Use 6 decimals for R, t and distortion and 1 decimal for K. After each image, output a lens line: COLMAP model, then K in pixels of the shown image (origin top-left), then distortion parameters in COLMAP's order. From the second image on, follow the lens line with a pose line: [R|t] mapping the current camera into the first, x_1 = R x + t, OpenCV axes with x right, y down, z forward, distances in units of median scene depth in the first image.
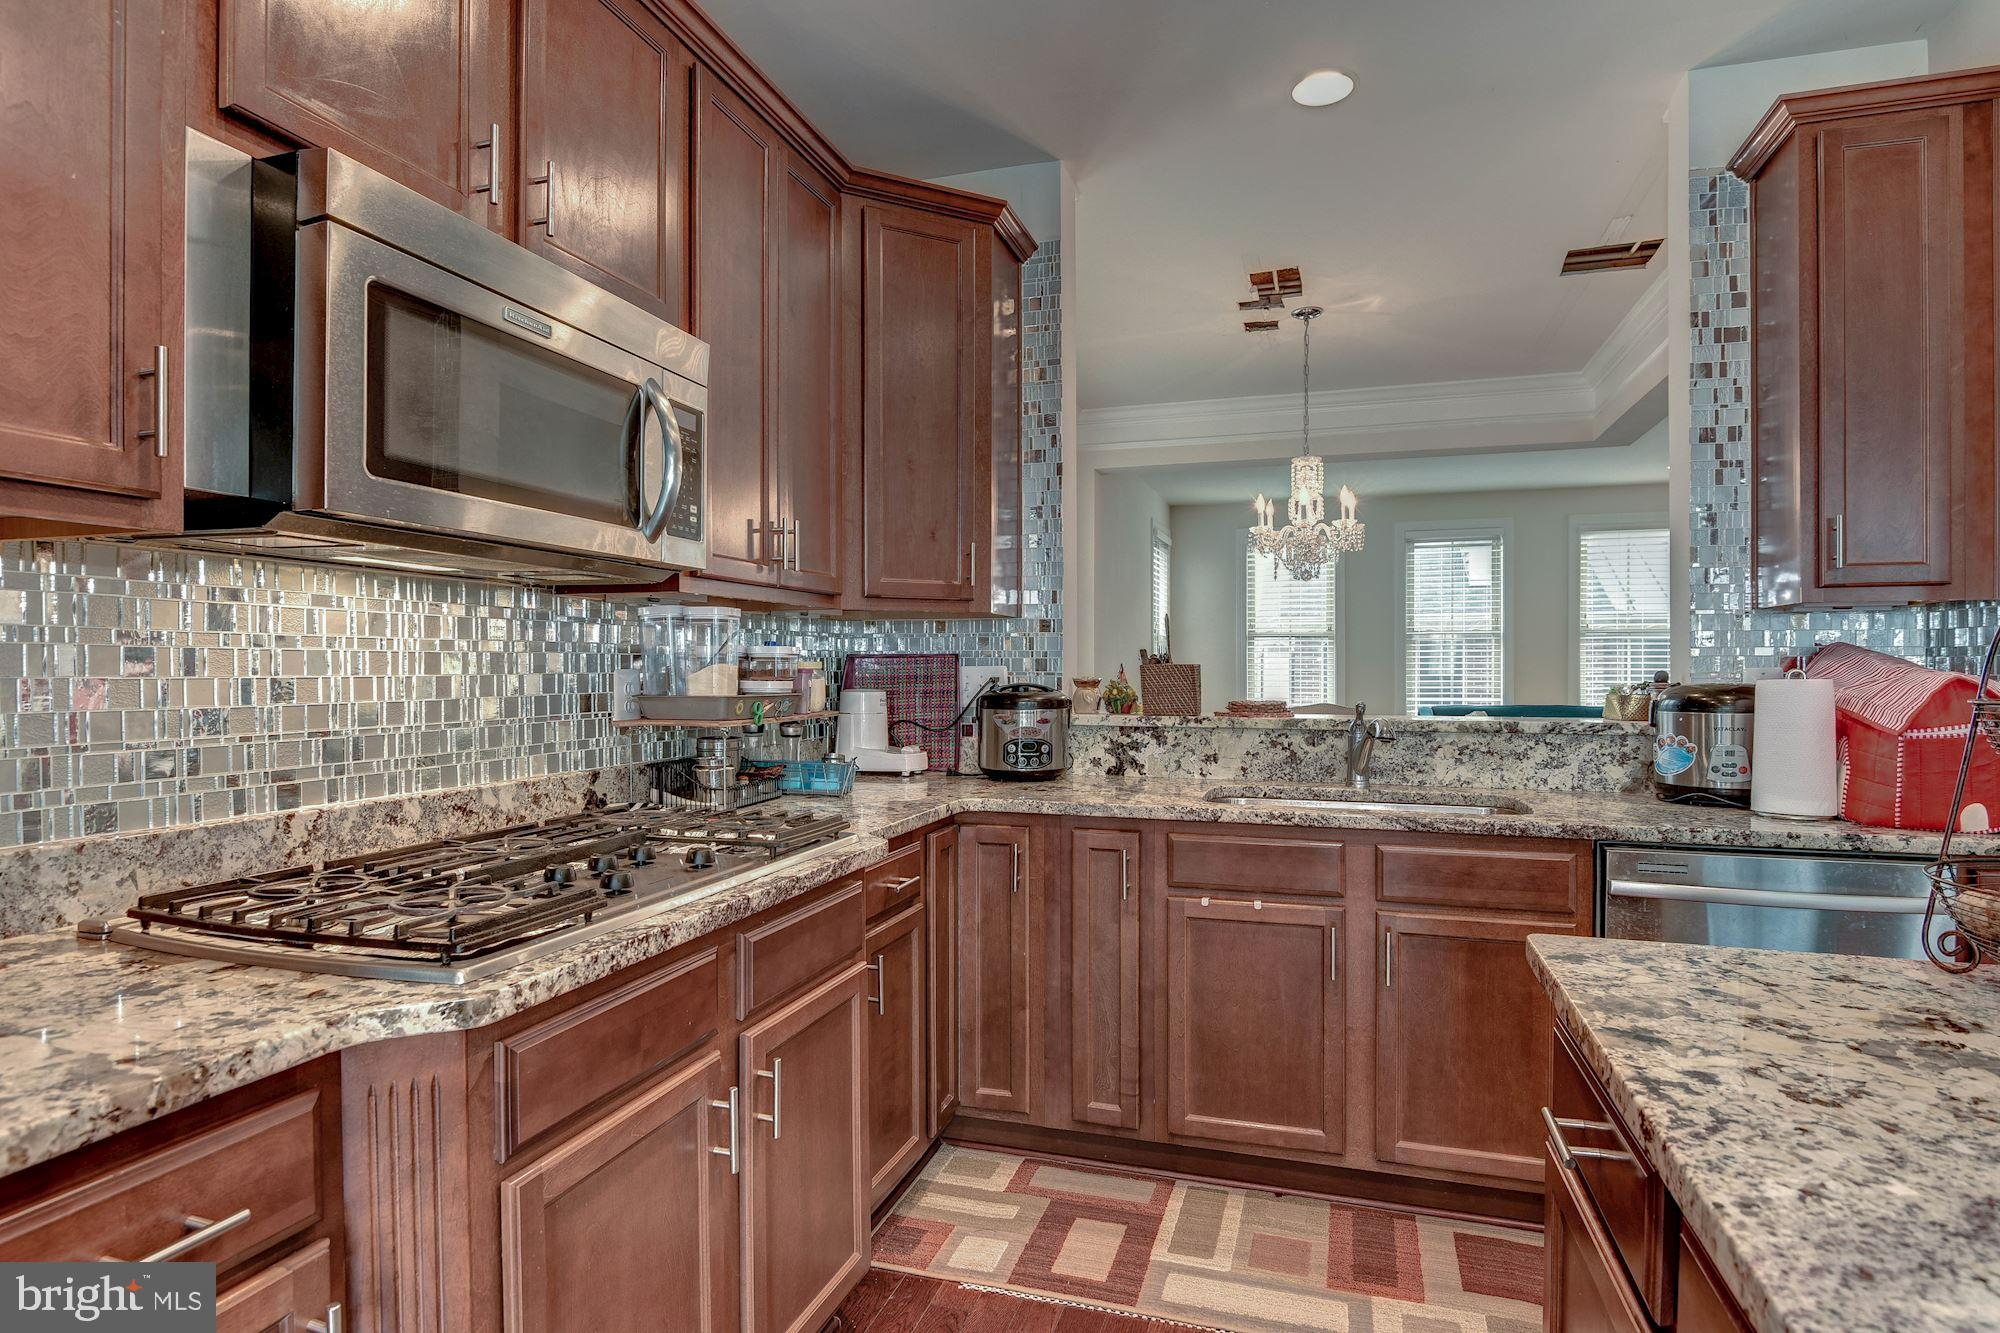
lens RADIAL K [[1053.1, 0, 1000.0], [0, 1053.1, 666.5], [0, 0, 1]] dist [0.016566, -0.006292]
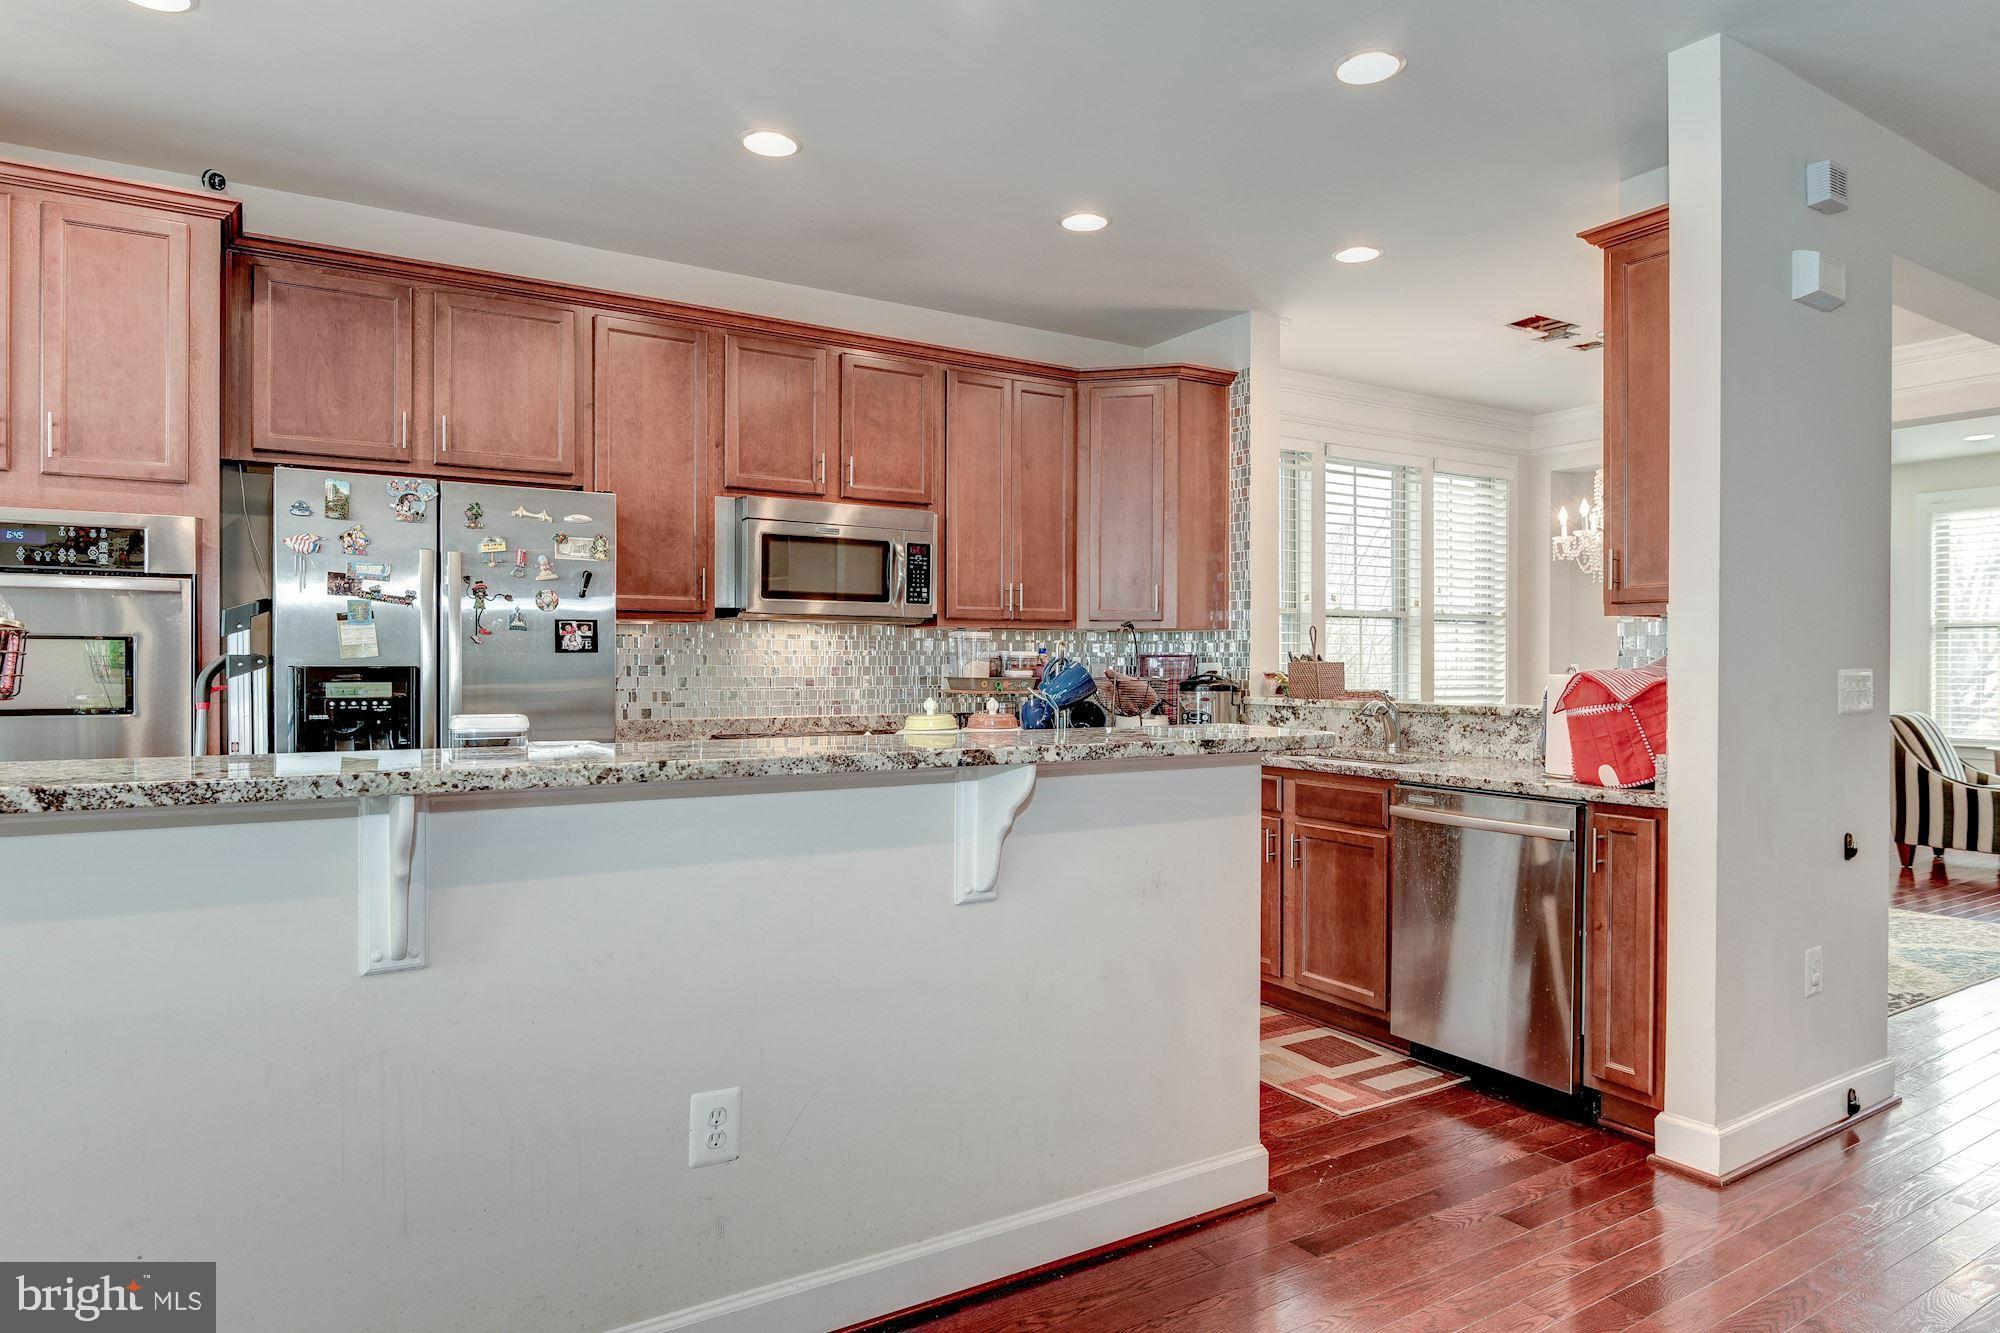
lens RADIAL K [[1154.9, 0, 1000.0], [0, 1154.9, 666.5], [0, 0, 1]] dist [-0.001955, -0.000245]
pose [[0.759009, 0.006731, -0.651046, 1.042010], [-0.002710, 0.999971, 0.007179, -0.007265], [0.651075, -0.003684, 0.759005, -0.529429]]
